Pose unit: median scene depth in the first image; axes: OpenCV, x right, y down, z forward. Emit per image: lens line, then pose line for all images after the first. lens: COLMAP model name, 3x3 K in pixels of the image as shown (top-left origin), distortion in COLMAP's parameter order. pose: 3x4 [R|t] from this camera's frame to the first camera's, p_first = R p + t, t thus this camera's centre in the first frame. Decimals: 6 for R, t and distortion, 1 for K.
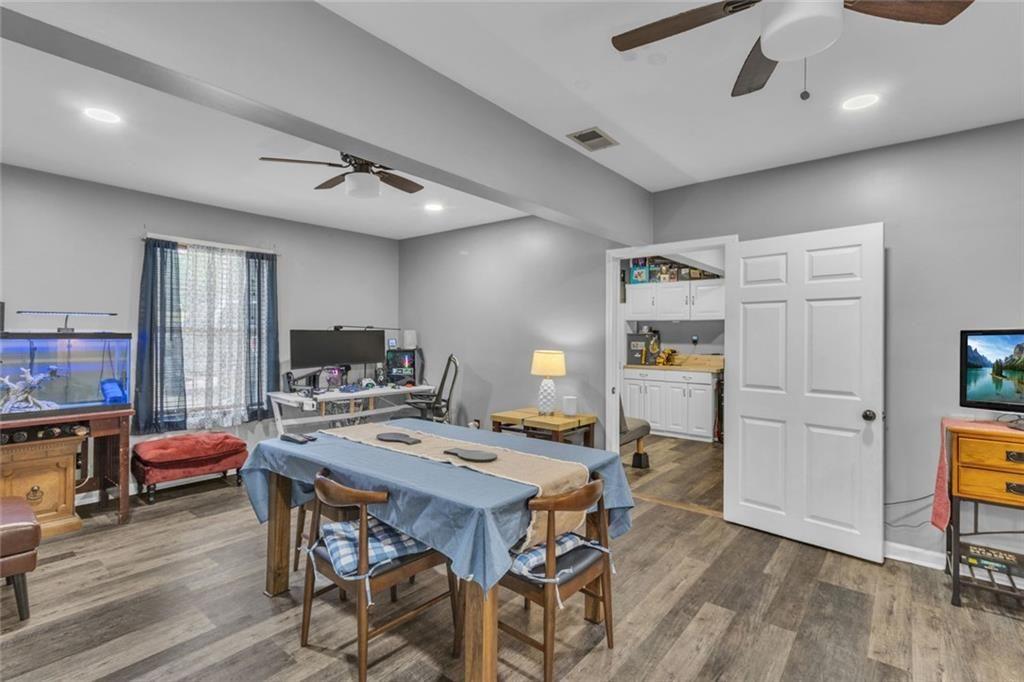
lens RADIAL K [[481.3, 0, 514.7], [0, 481.3, 330.1], [0, 0, 1]] dist [0.004657, -0.000013]
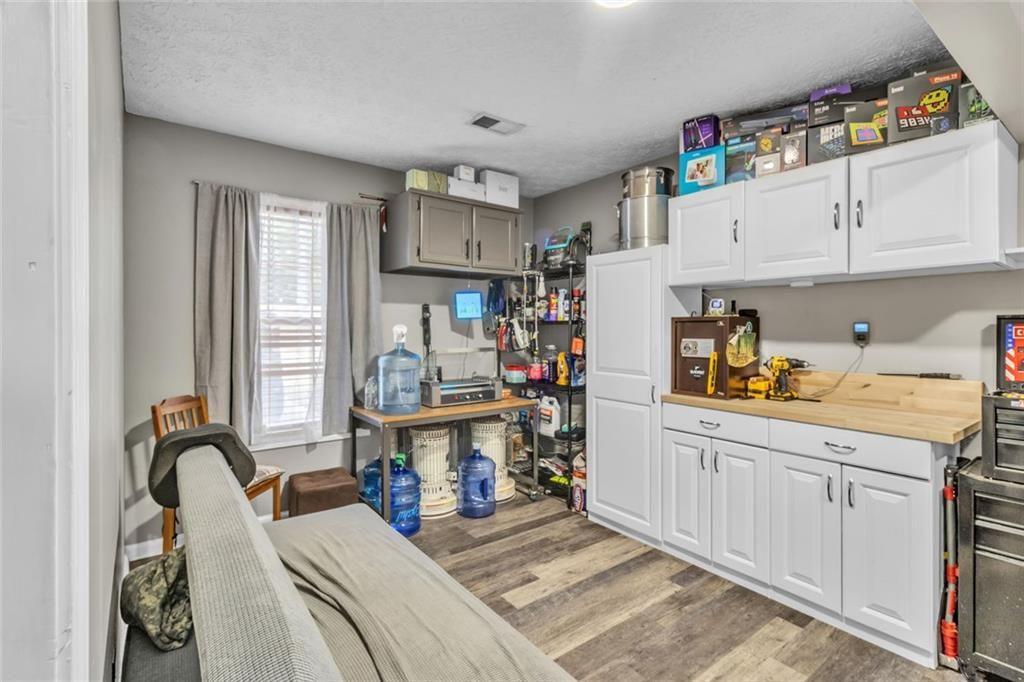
lens RADIAL K [[481.3, 0, 514.7], [0, 481.3, 330.1], [0, 0, 1]] dist [0.004657, -0.000013]
pose [[0.975510, -0.006995, -0.219844, 0.196785], [0.010893, 0.999804, 0.016524, 0.009389], [0.219685, -0.018514, 0.975395, 0.579531]]
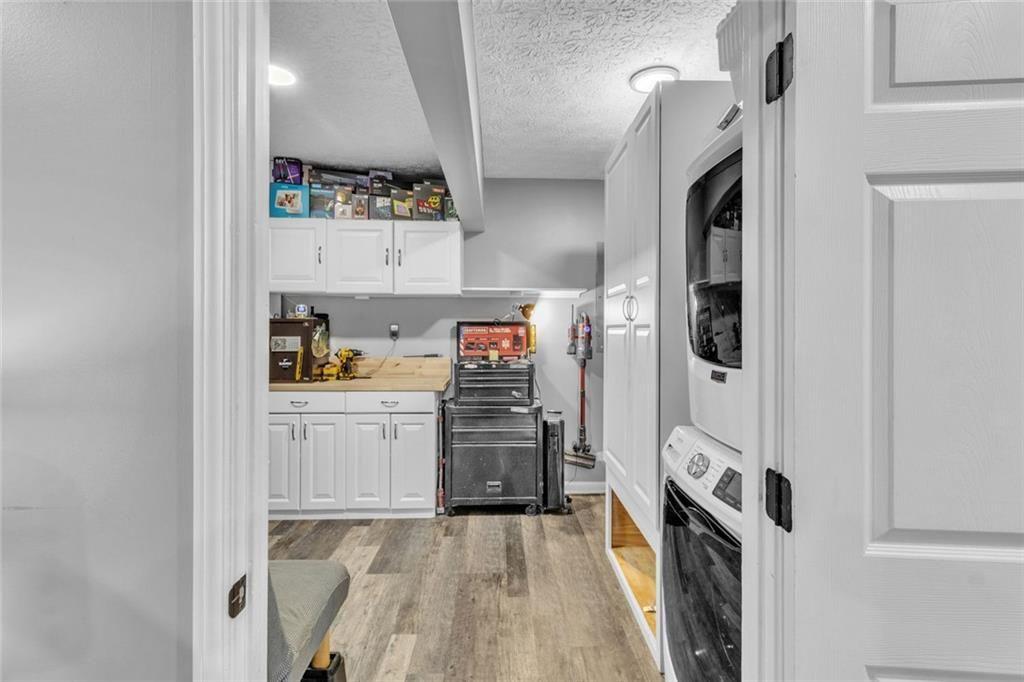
lens RADIAL K [[481.3, 0, 514.7], [0, 481.3, 330.1], [0, 0, 1]] dist [0.004657, -0.000013]
pose [[0.738464, -0.007648, 0.674250, 0.096526], [-0.007204, 0.999789, 0.019230, 0.007218], [-0.674255, -0.019058, 0.738253, 0.480276]]
